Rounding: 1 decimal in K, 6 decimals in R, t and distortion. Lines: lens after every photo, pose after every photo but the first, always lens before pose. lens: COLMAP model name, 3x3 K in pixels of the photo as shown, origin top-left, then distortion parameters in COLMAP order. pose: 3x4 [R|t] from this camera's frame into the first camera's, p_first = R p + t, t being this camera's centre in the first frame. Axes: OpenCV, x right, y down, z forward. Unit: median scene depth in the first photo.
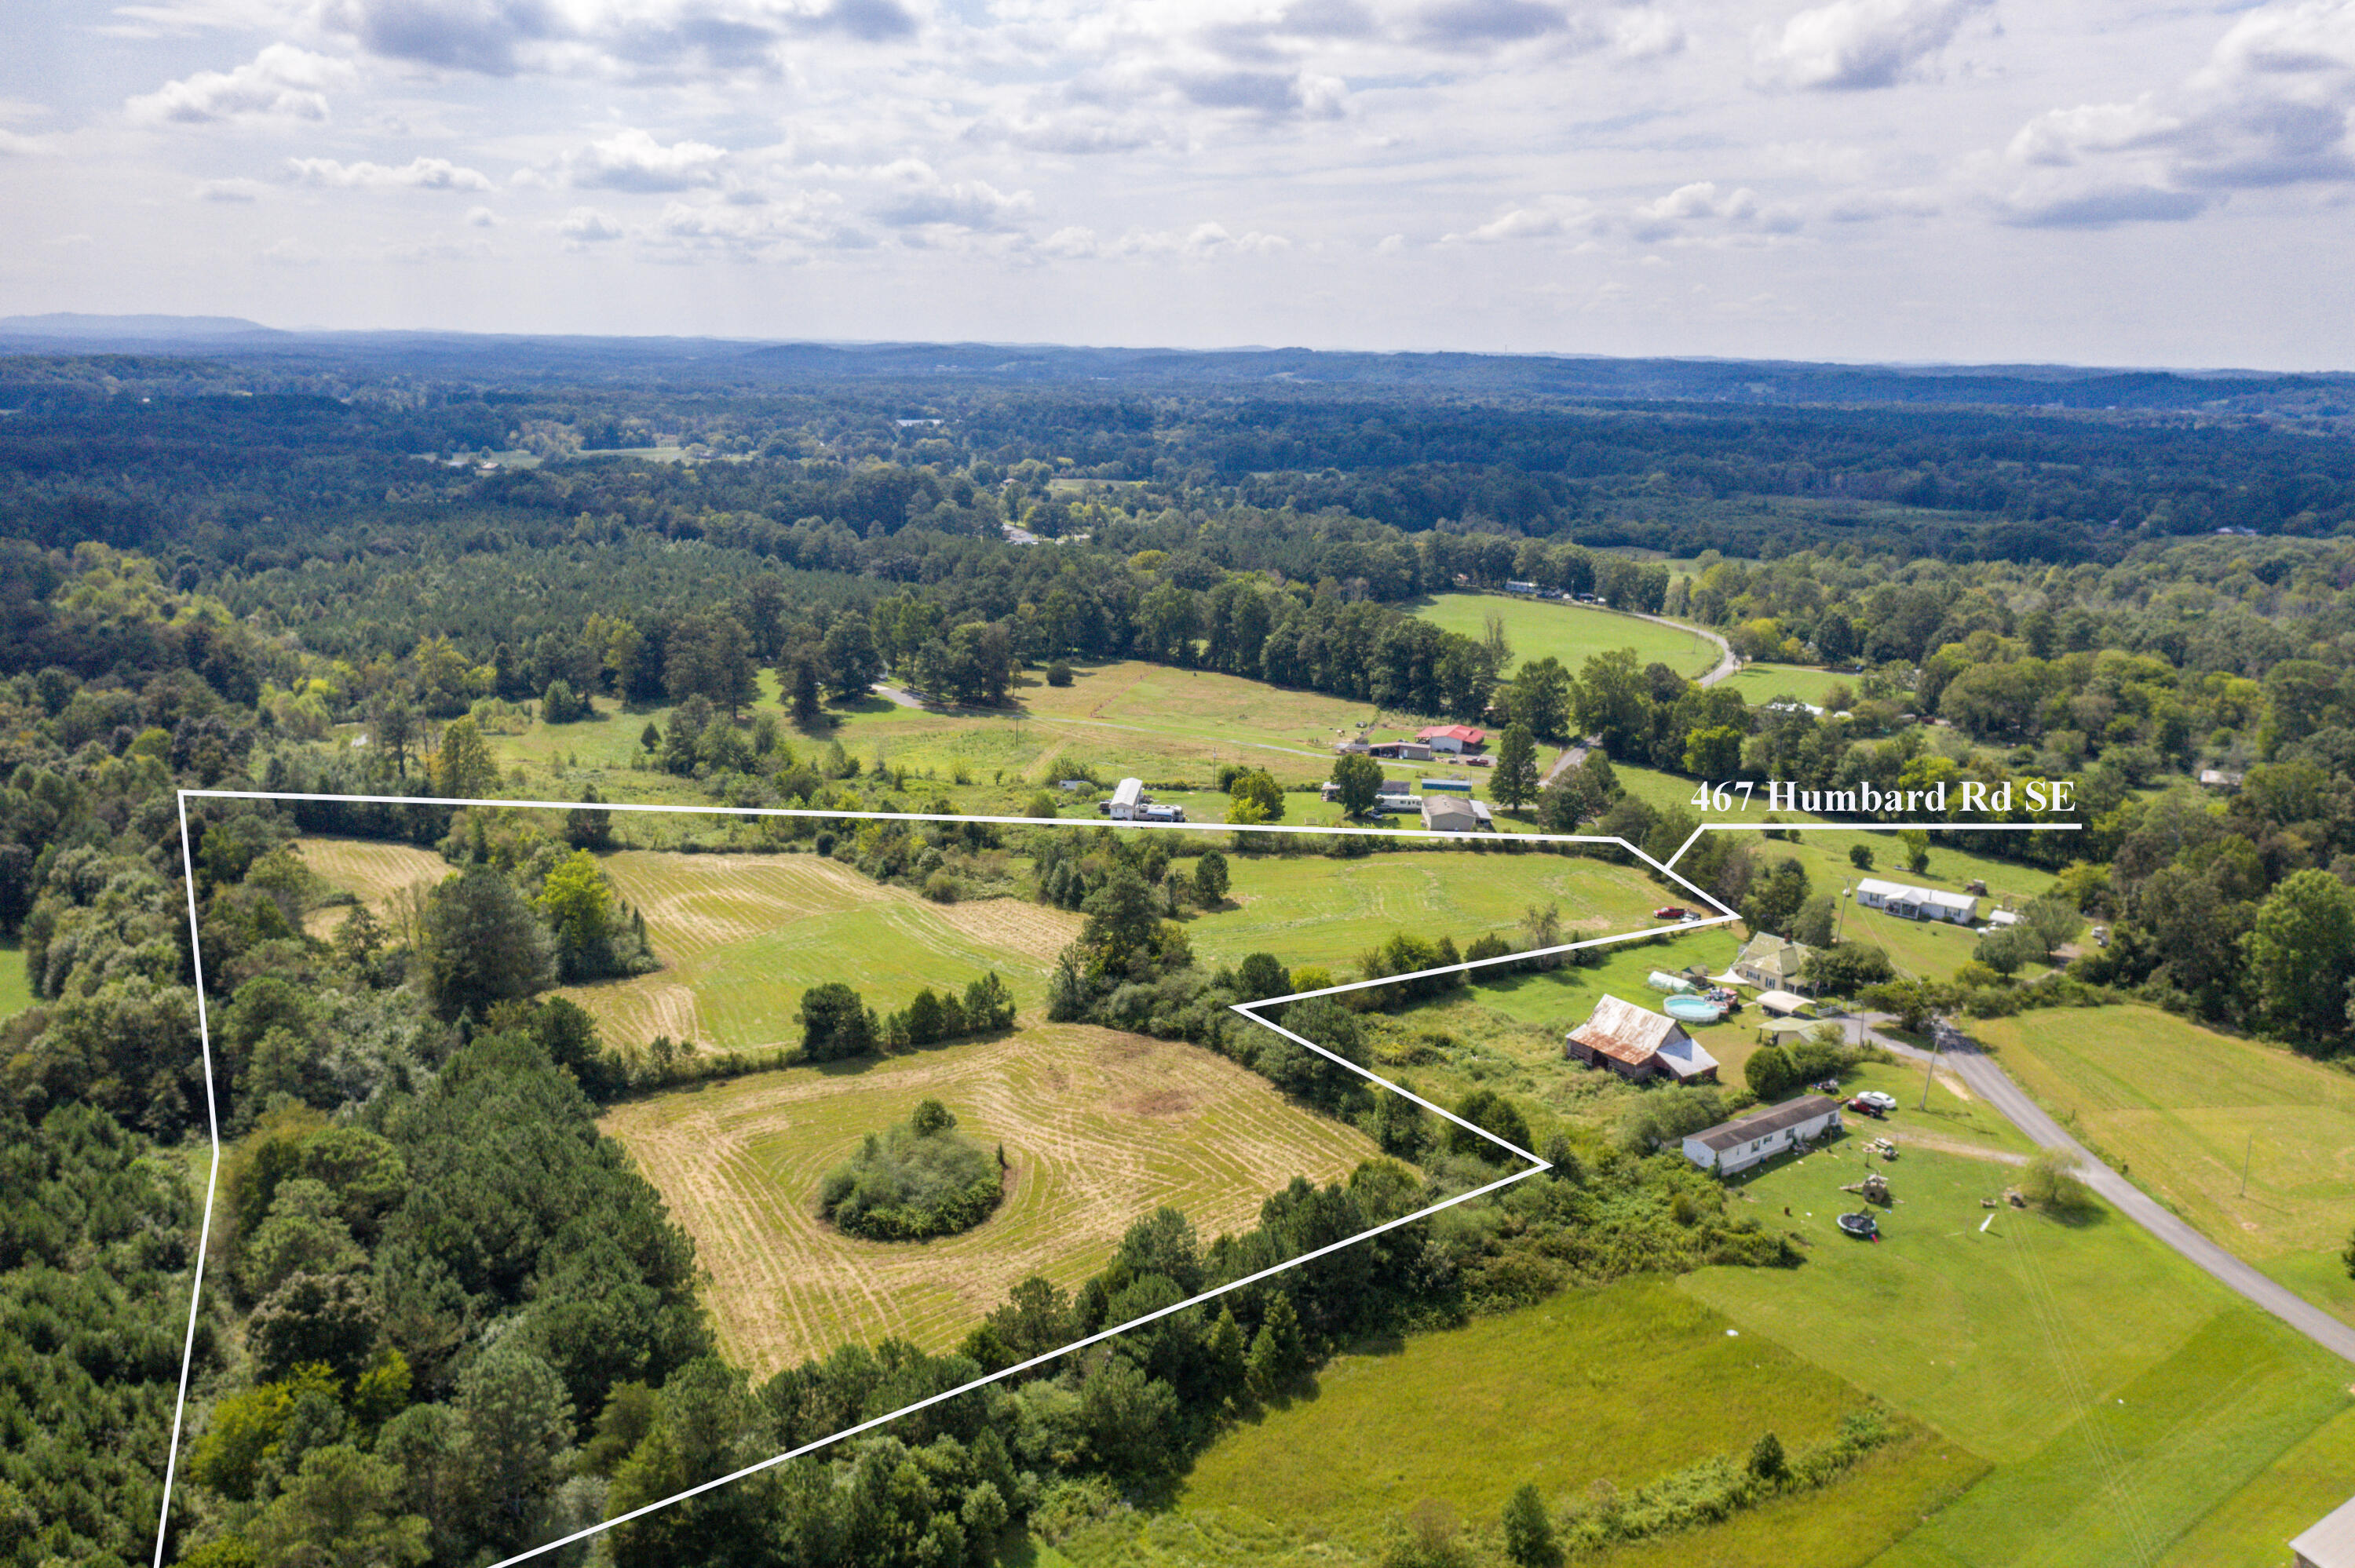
lens RADIAL K [[1865.3, 0, 1160.7], [0, 1865.3, 791.1], [0, 0, 1]] dist [-0.009354, 0.002012]
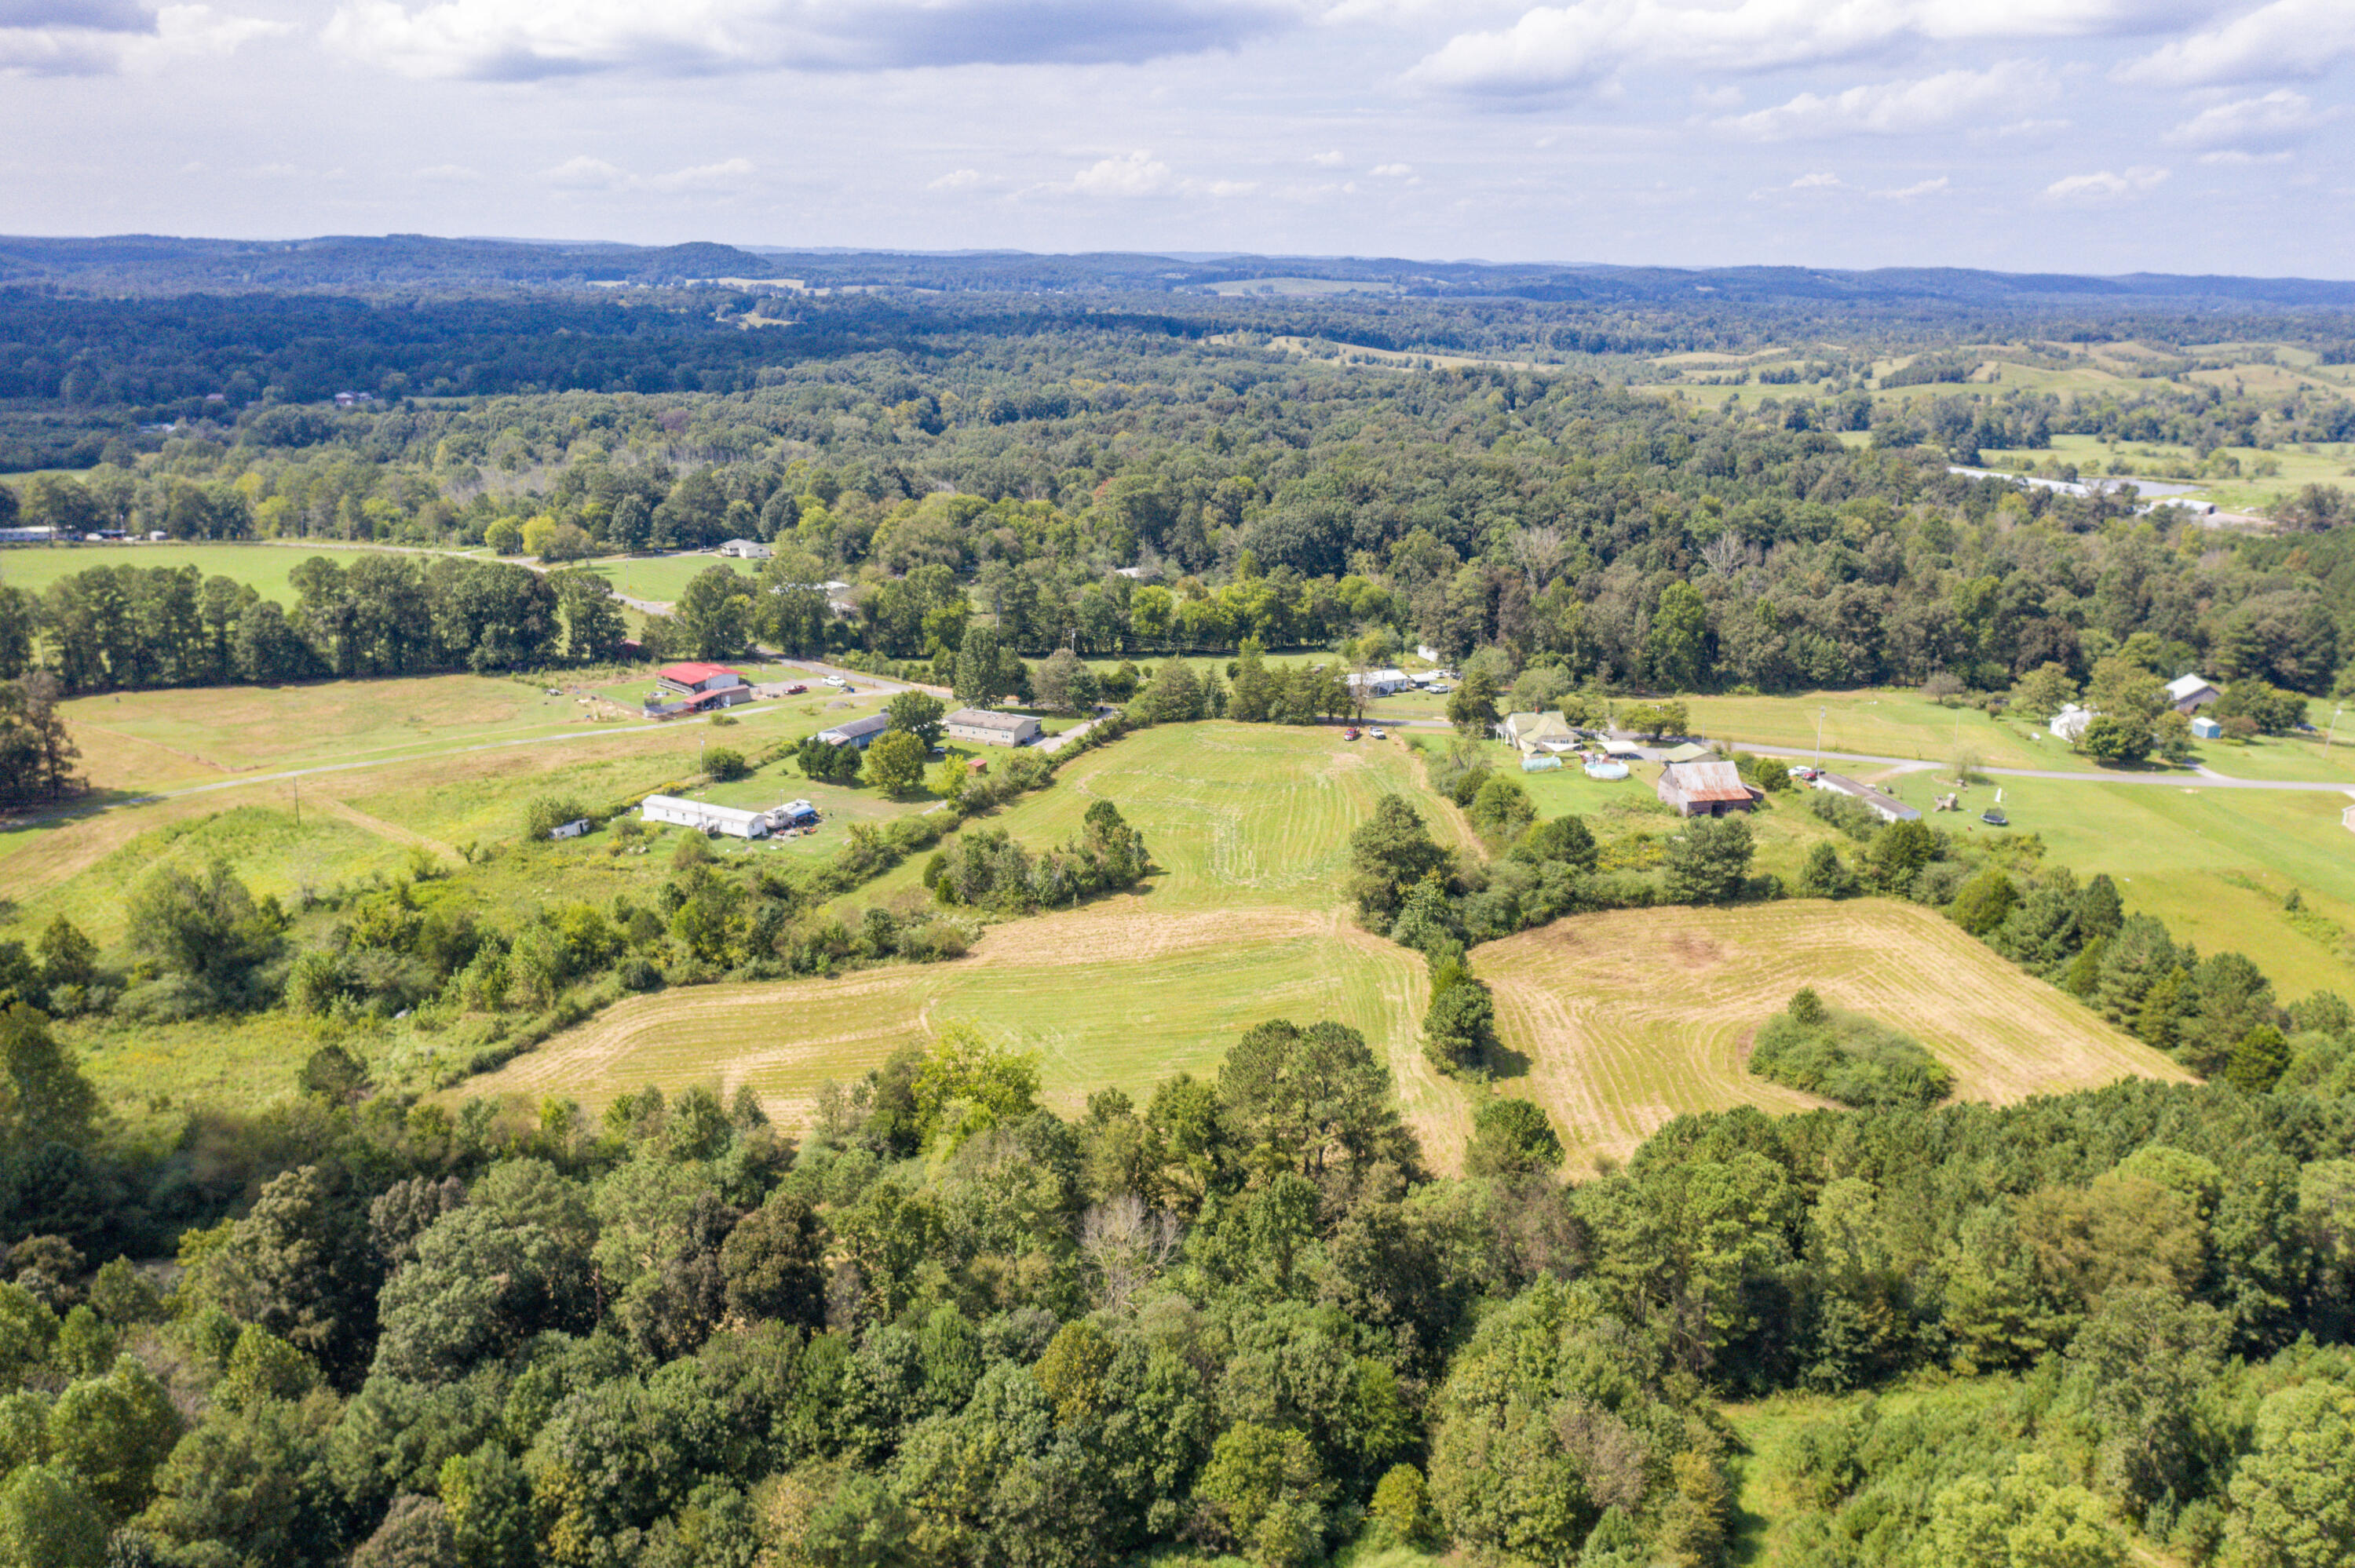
lens RADIAL K [[1865.3, 0, 1180.4], [0, 1865.3, 782.8], [0, 0, 1]] dist [-0.009354, 0.002012]
pose [[0.372097, -0.262769, 0.890223, -0.457152], [0.202266, 0.958997, 0.198526, -0.089333], [-0.905888, 0.106191, 0.409989, 0.347684]]
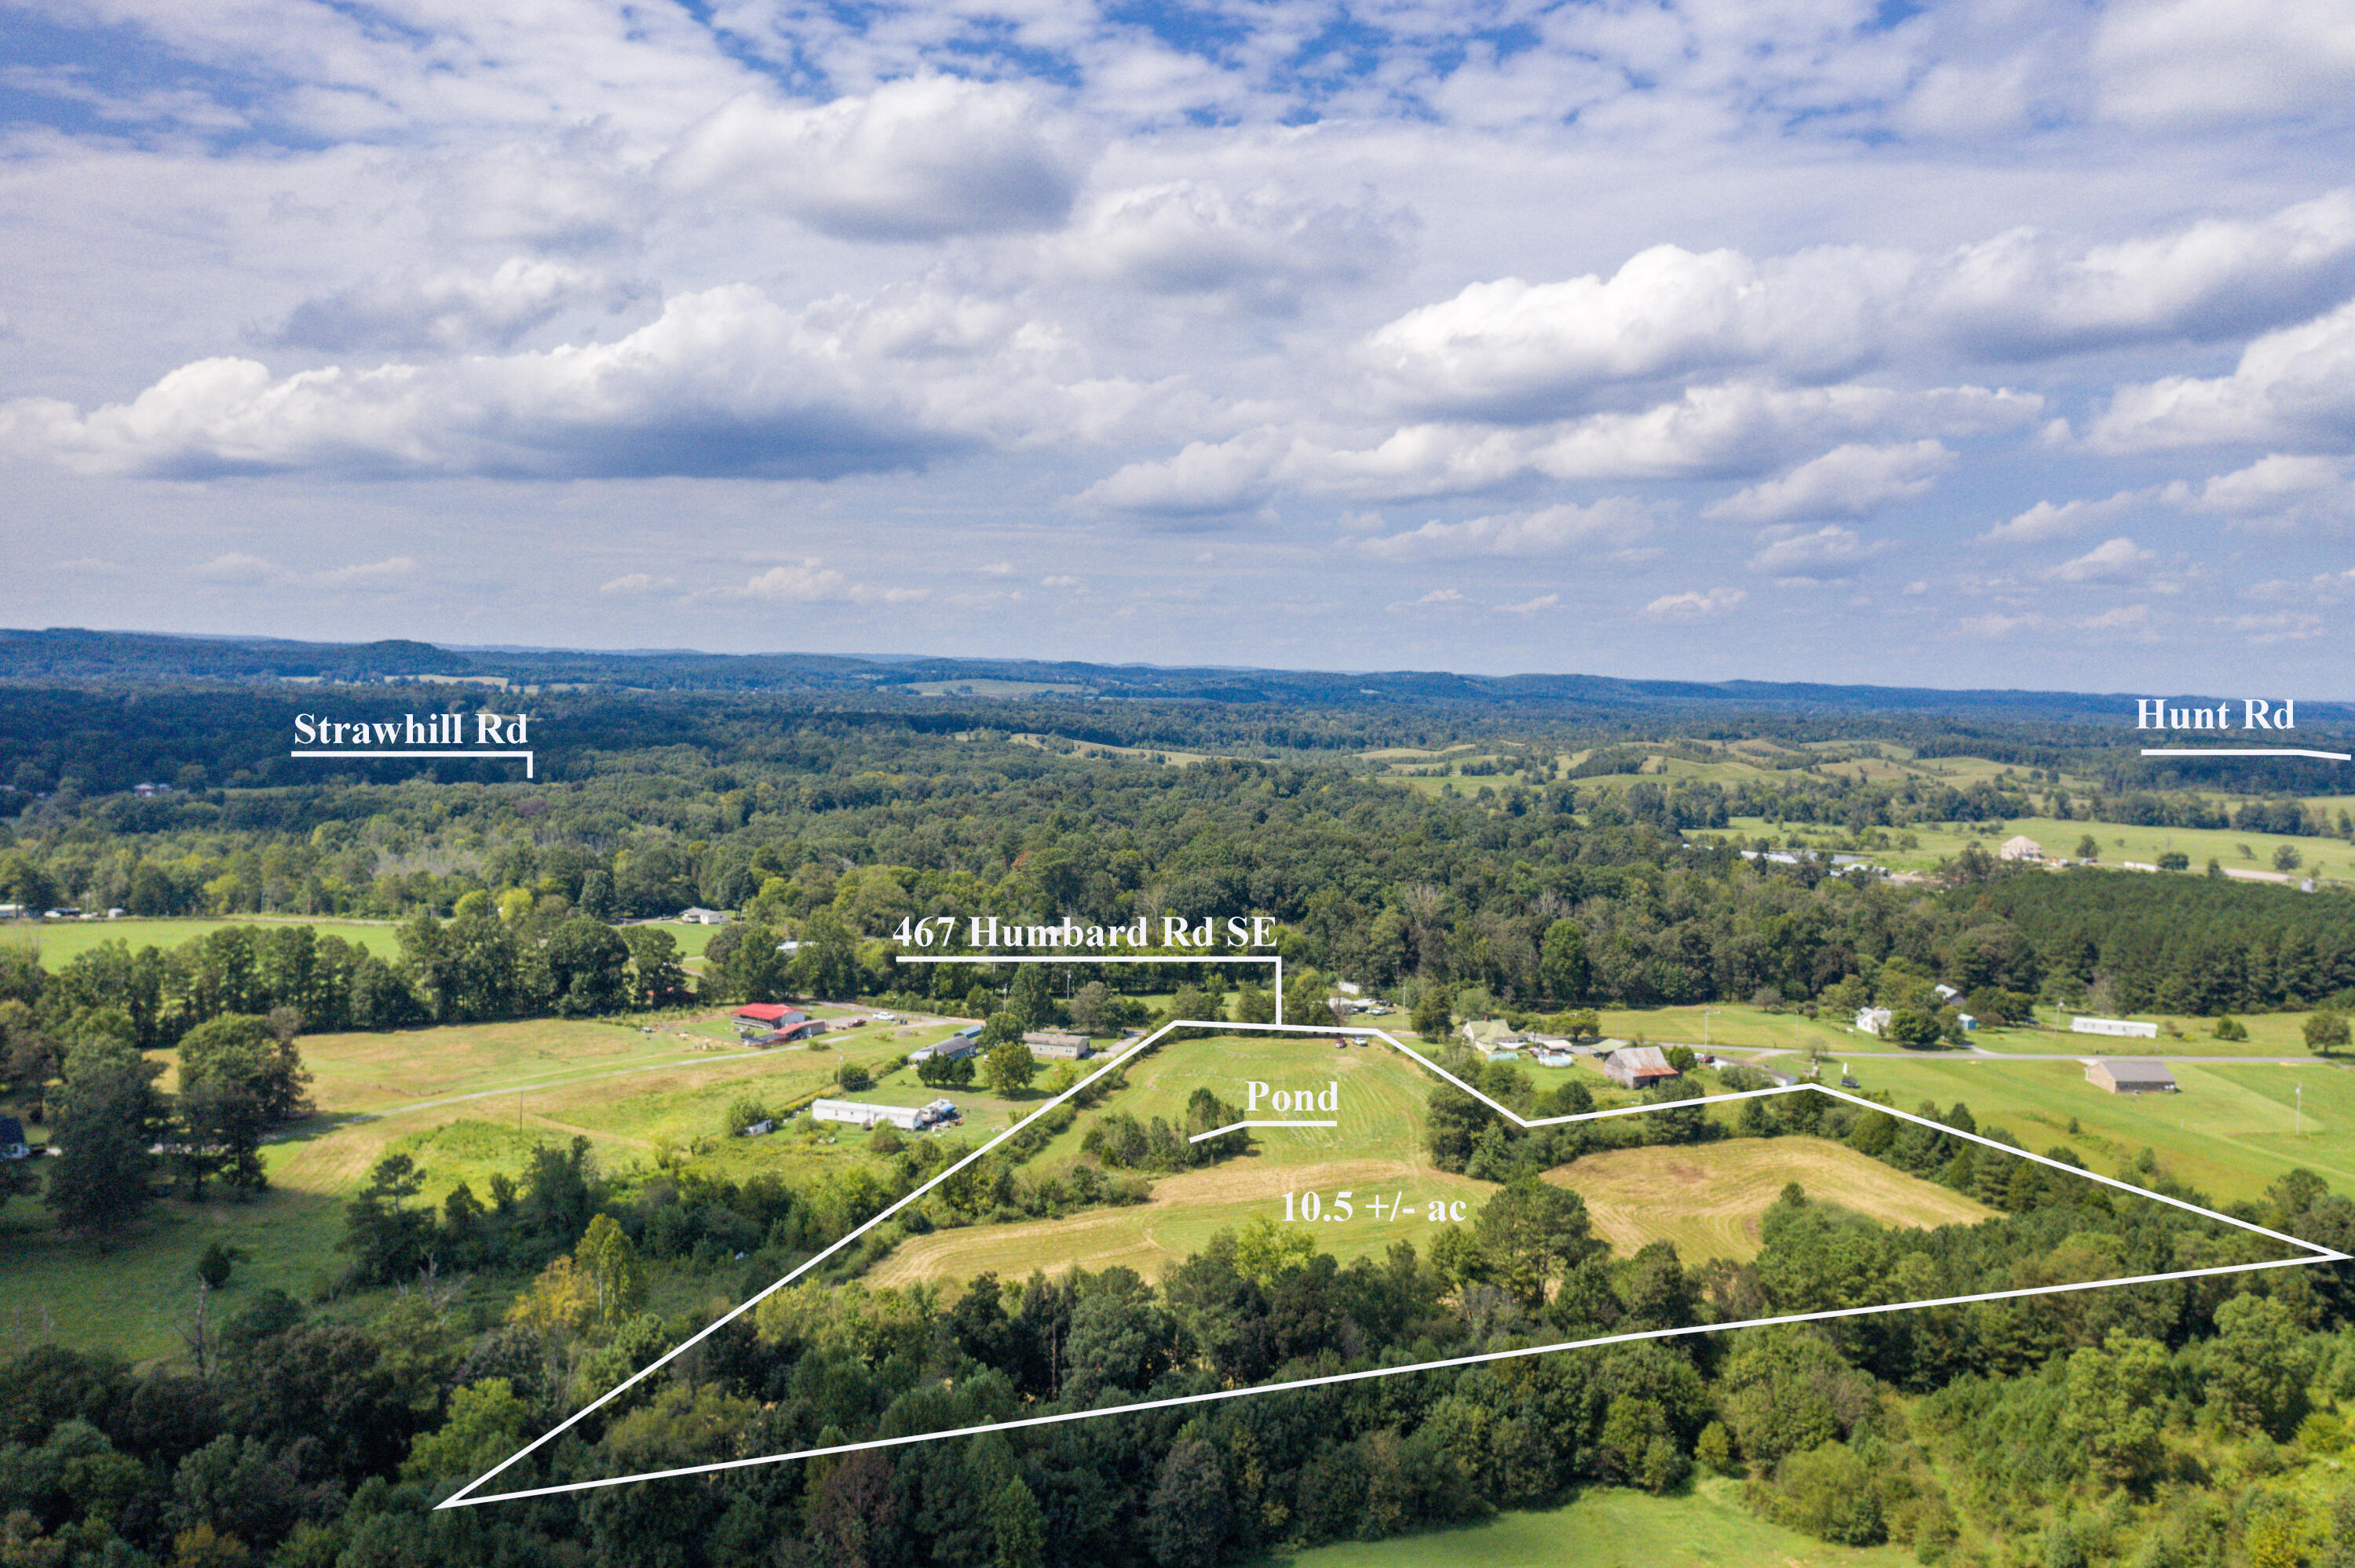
lens RADIAL K [[1865.3, 0, 1182.2], [0, 1865.3, 791.1], [0, 0, 1]] dist [-0.009354, 0.002012]
pose [[0.202967, -0.077059, 0.976149, -0.645384], [0.201692, 0.978812, 0.035332, -0.113583], [-0.958188, 0.189710, 0.214209, 0.430810]]
